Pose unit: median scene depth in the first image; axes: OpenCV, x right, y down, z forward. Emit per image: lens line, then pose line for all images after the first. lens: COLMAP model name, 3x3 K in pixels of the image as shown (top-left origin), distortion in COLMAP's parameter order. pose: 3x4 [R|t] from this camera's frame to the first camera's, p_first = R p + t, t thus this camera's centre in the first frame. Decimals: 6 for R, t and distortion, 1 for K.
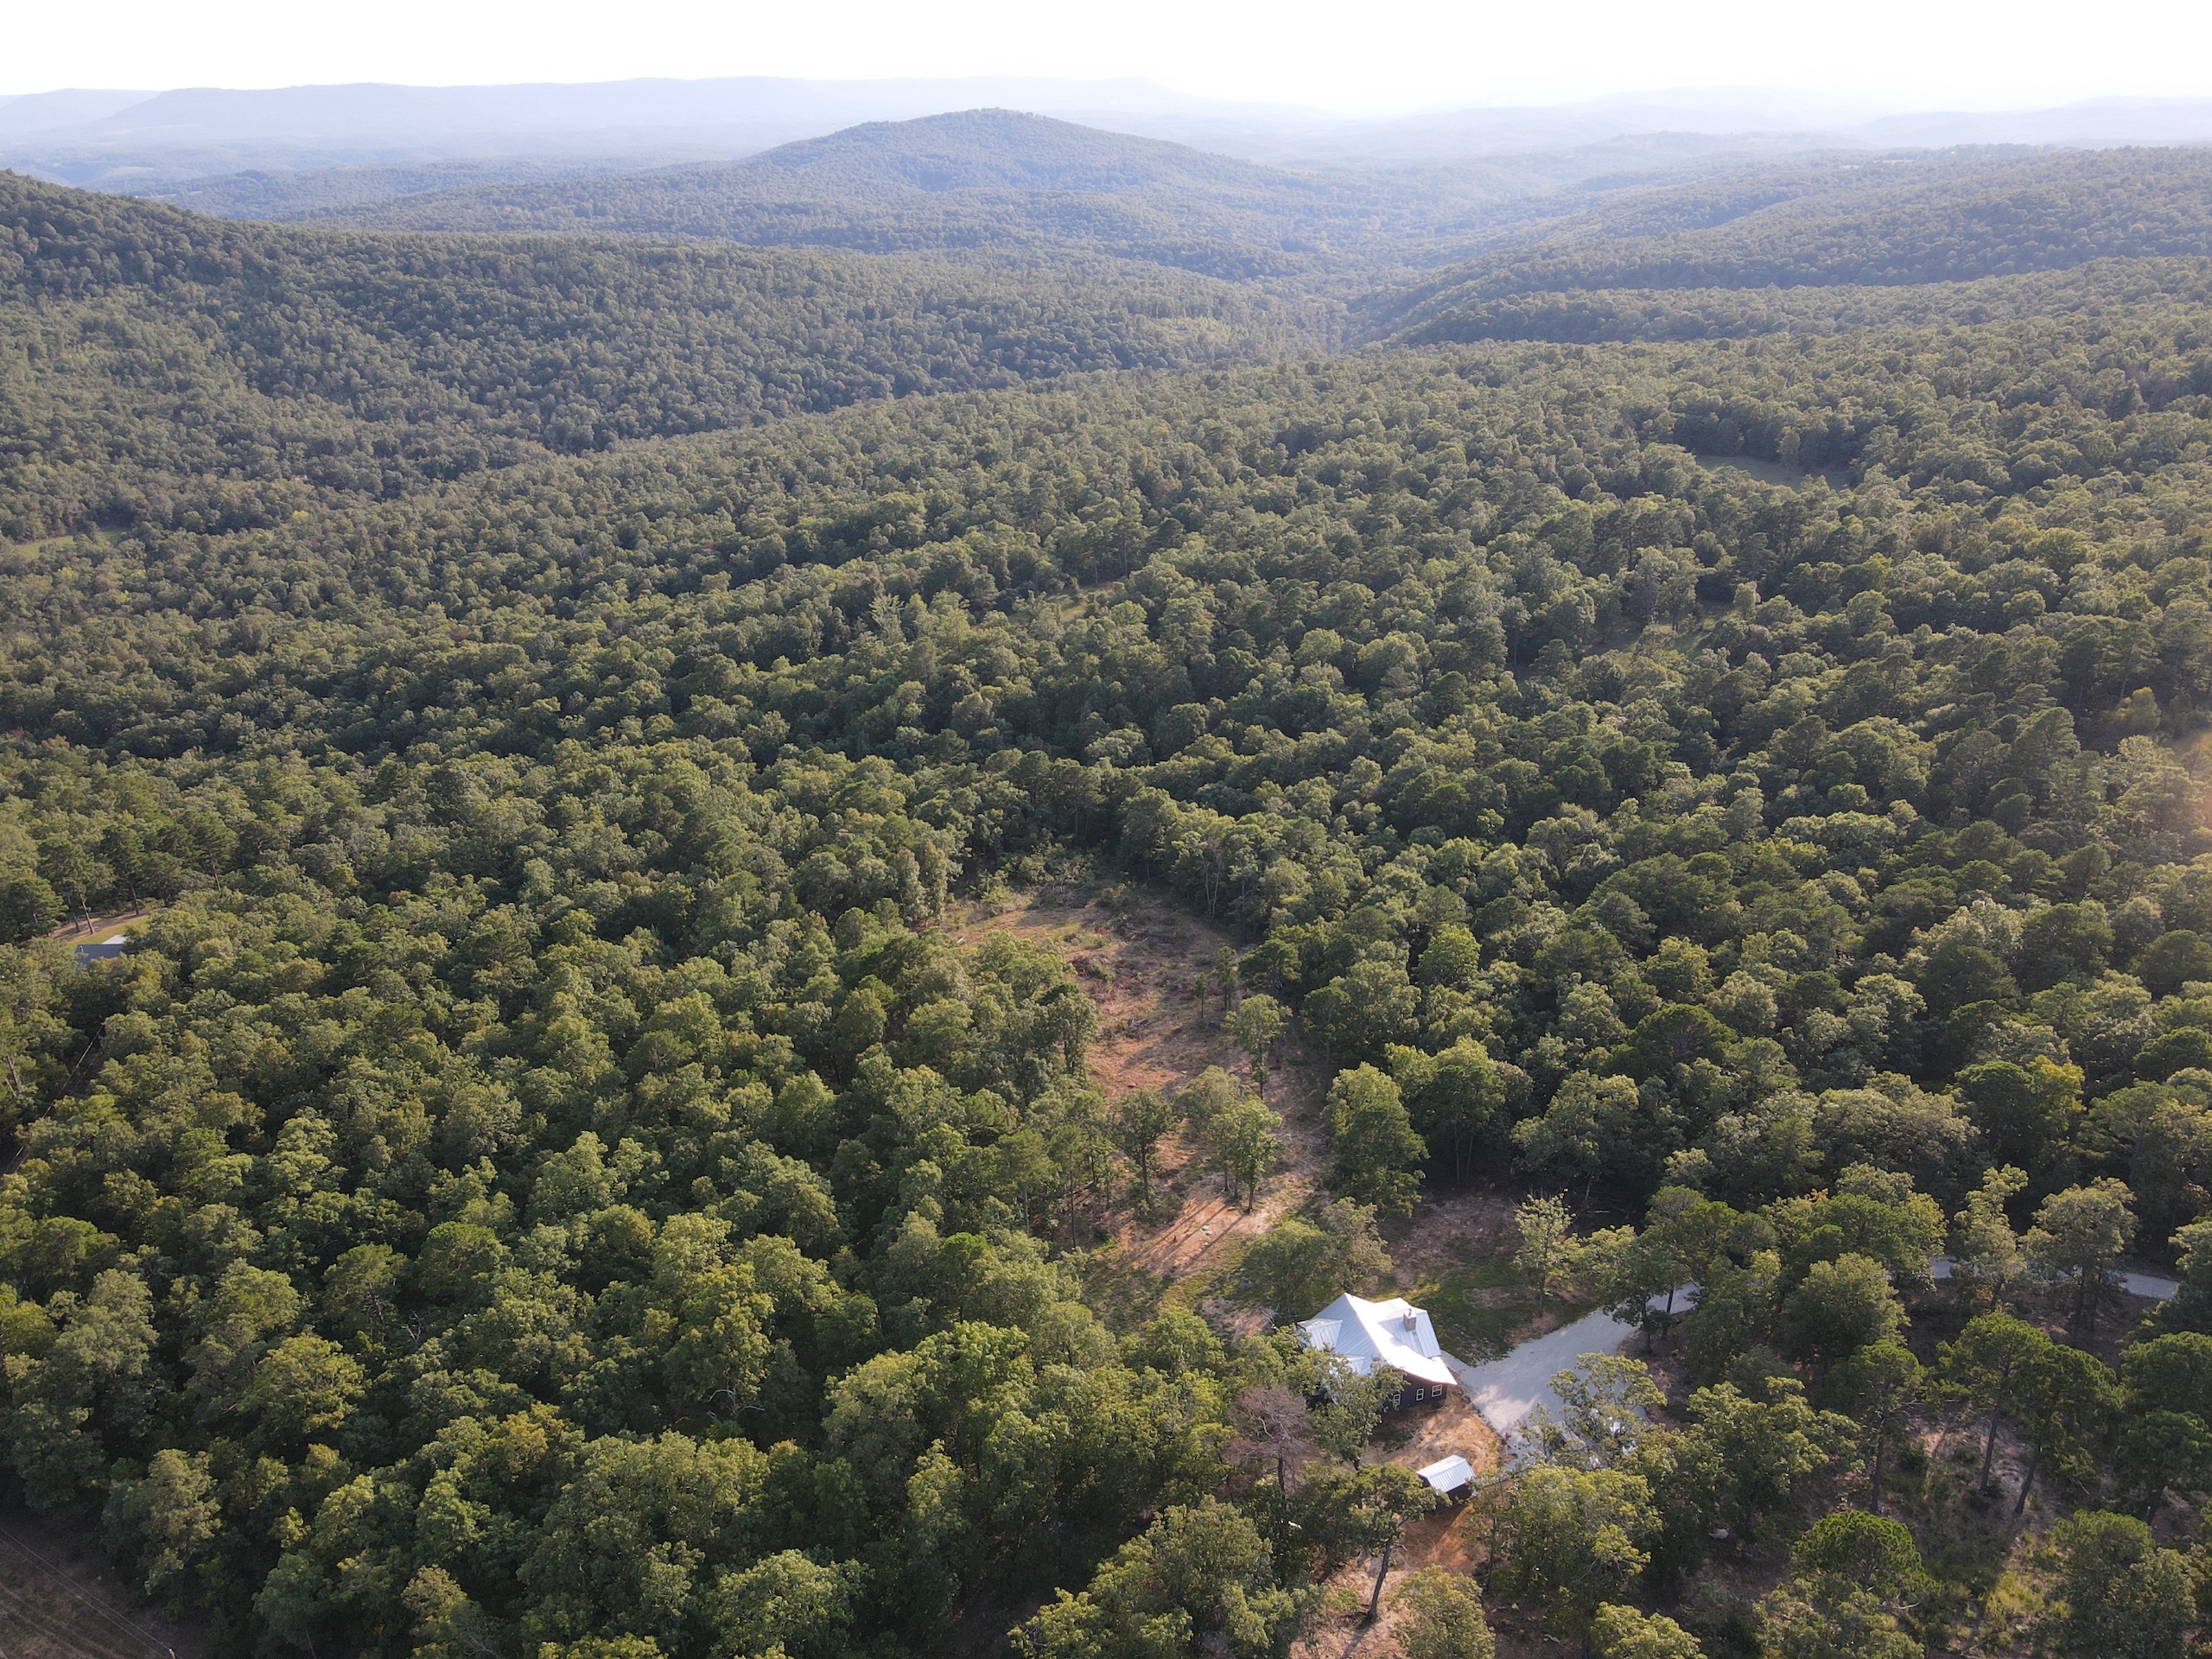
lens RADIAL K [[1628.6, 0, 1109.3], [0, 1628.6, 816.8], [0, 0, 1]] dist [0.004477, 0.017823]
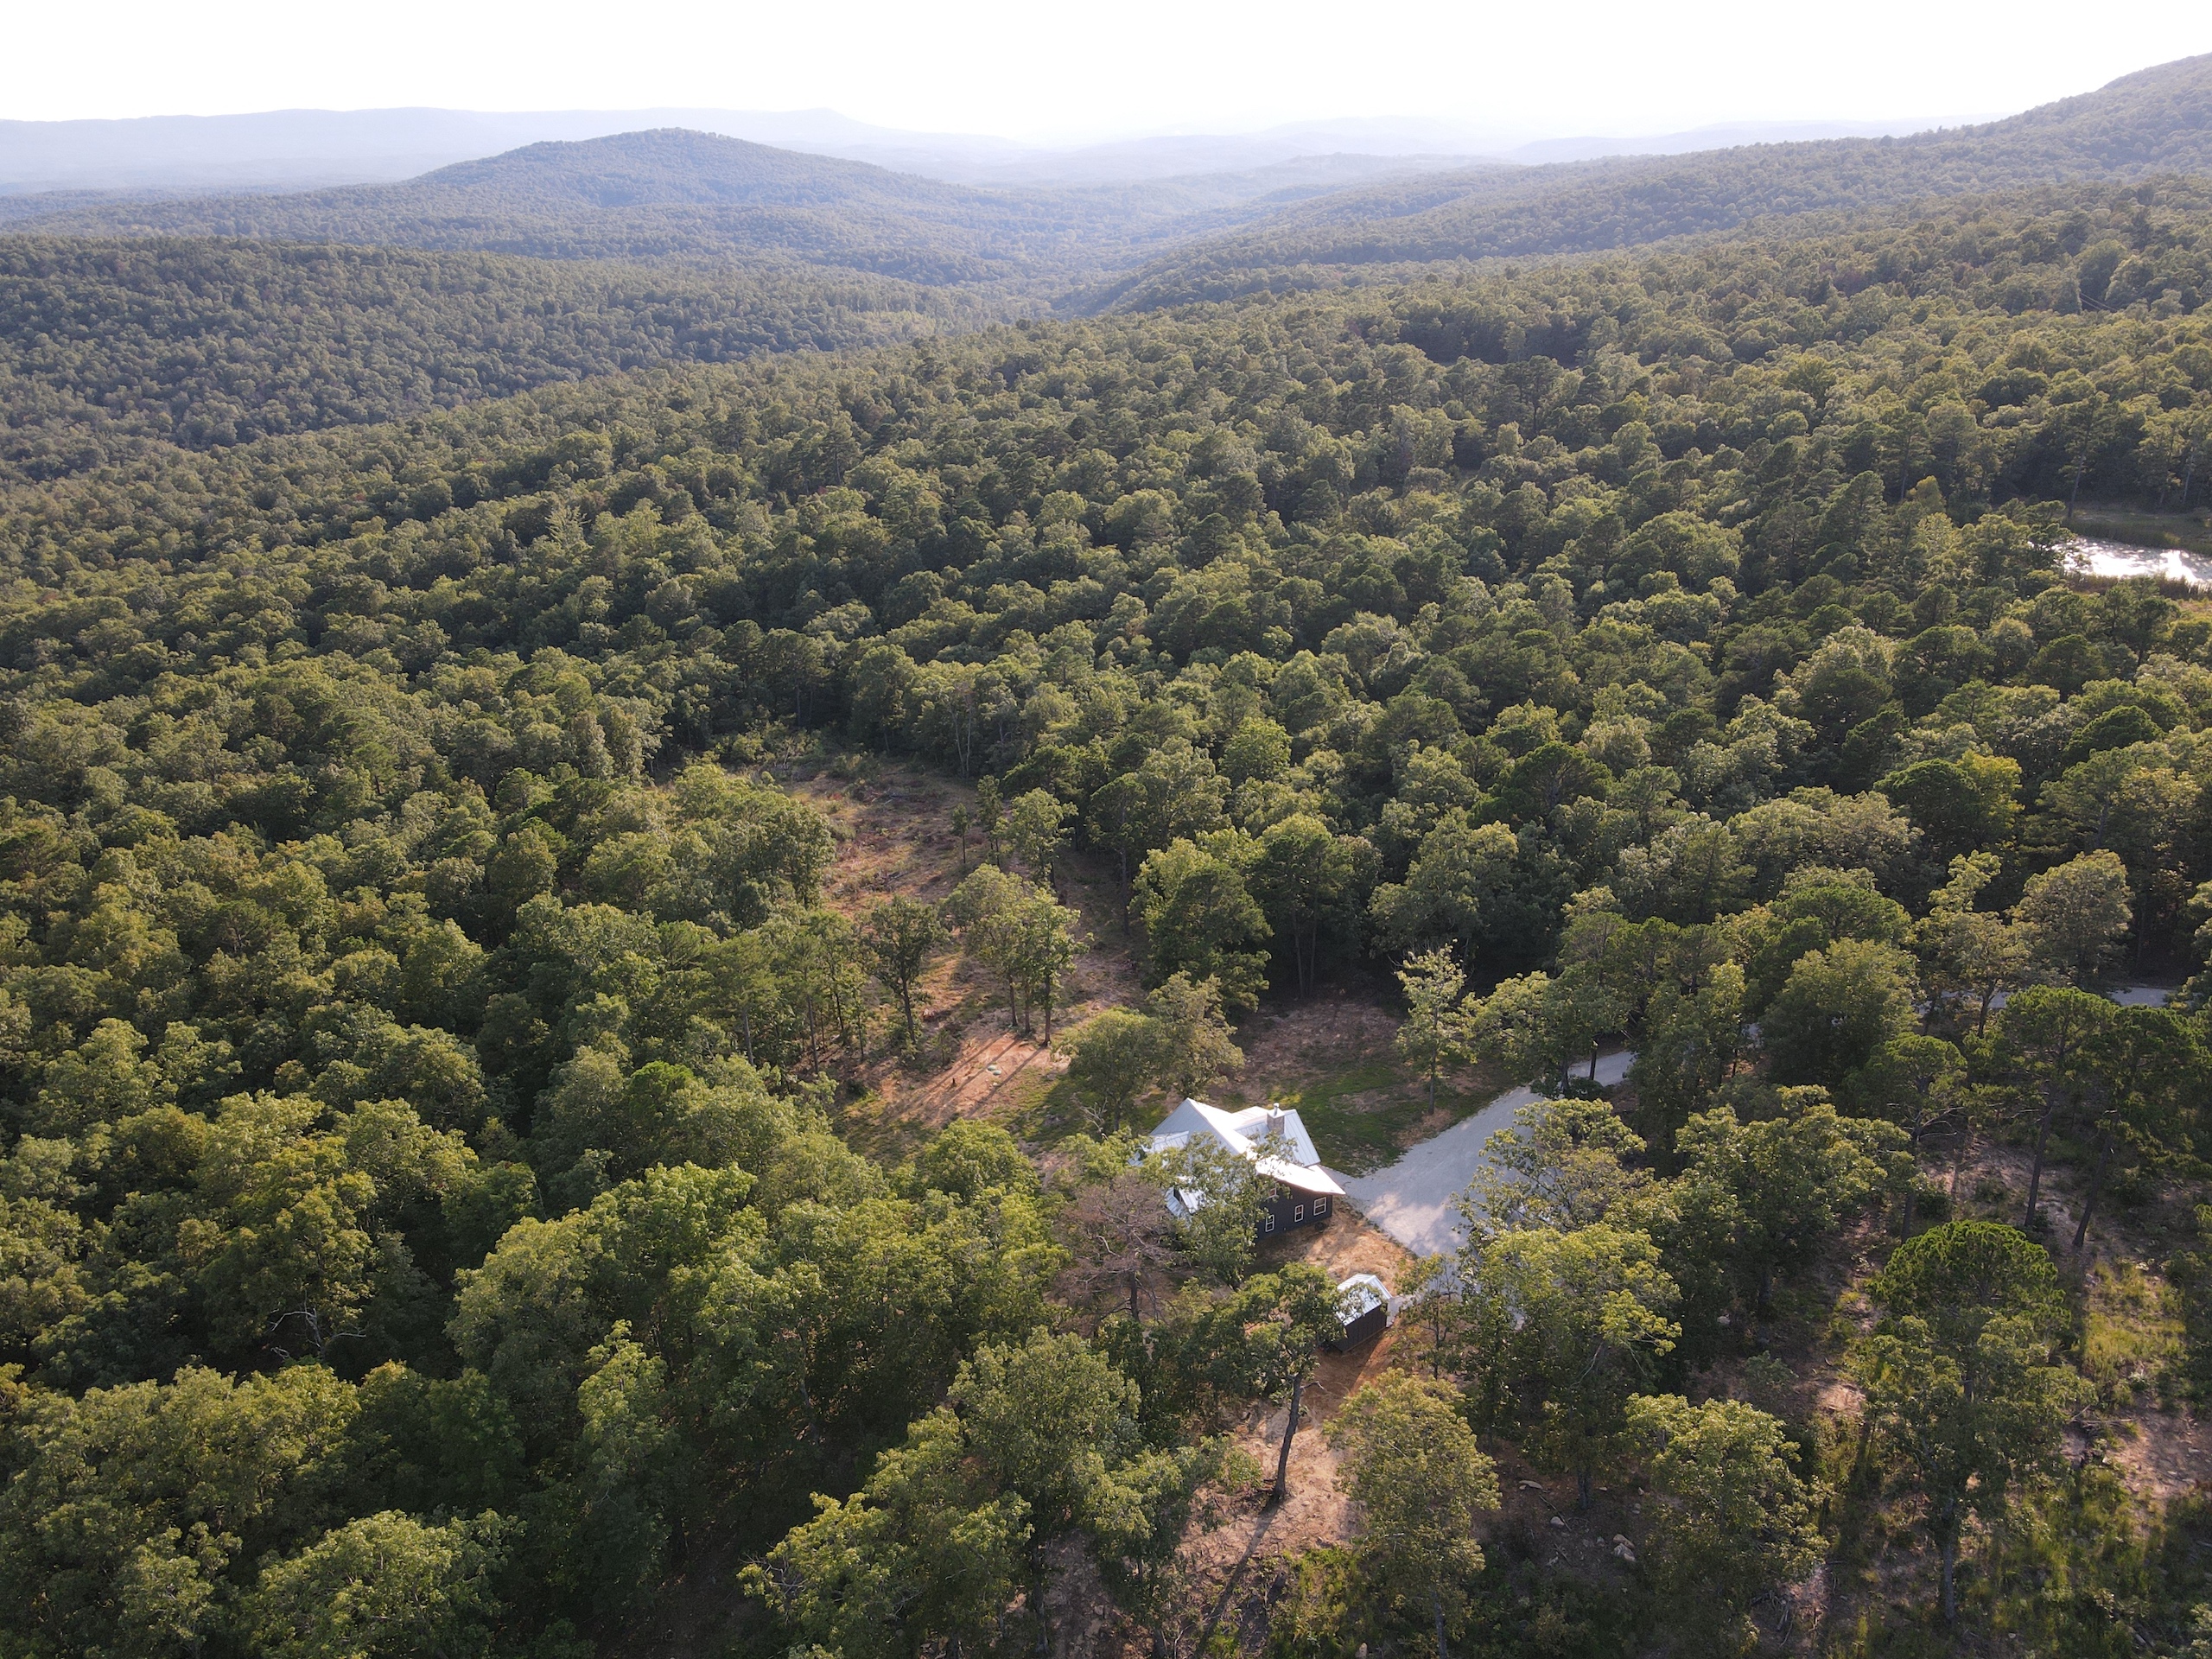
lens RADIAL K [[1628.6, 0, 1107.3], [0, 1628.6, 816.8], [0, 0, 1]] dist [0.004477, 0.017823]
pose [[0.984790, -0.072410, 0.157940, -0.000321], [0.075011, 0.997127, -0.010563, 0.079776], [-0.156721, 0.022250, 0.987392, 0.124269]]
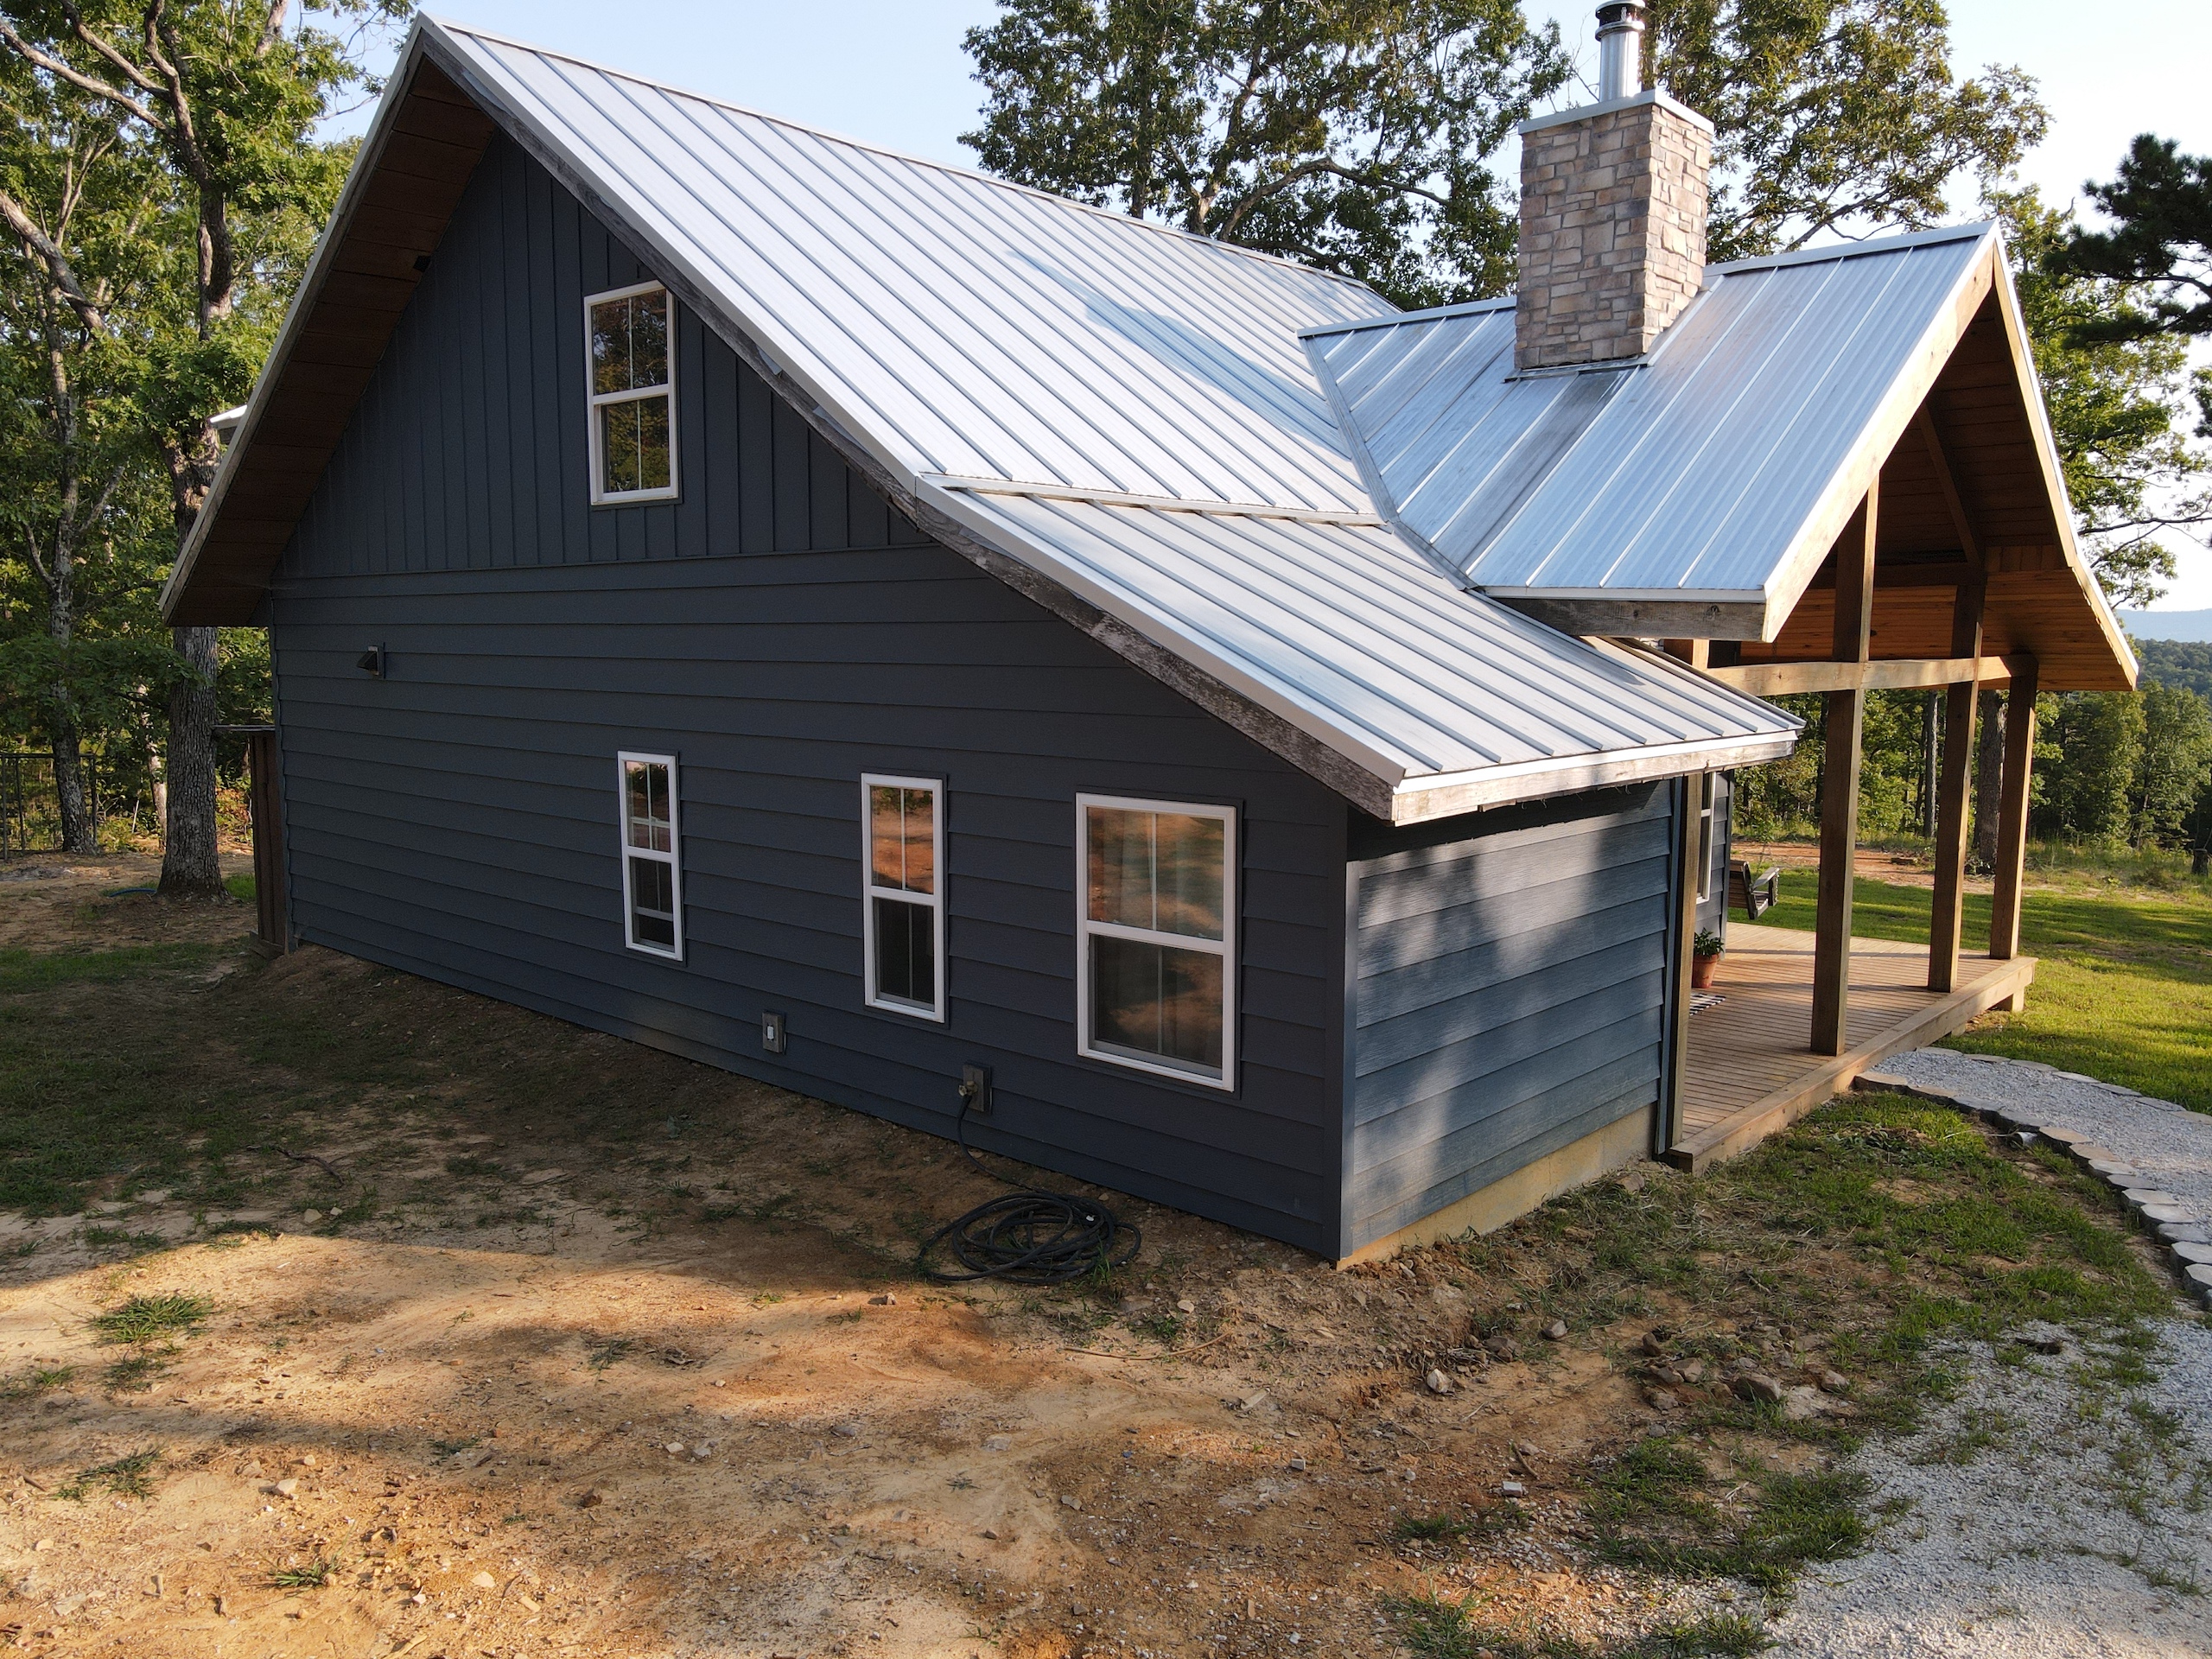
lens RADIAL K [[1628.6, 0, 1102.6], [0, 1628.6, 832.0], [0, 0, 1]] dist [0.004477, 0.017823]
pose [[0.524692, 0.122656, -0.842410, 0.110188], [-0.355172, 0.930866, -0.085682, 0.162107], [0.773661, 0.344157, 0.531981, 0.445264]]
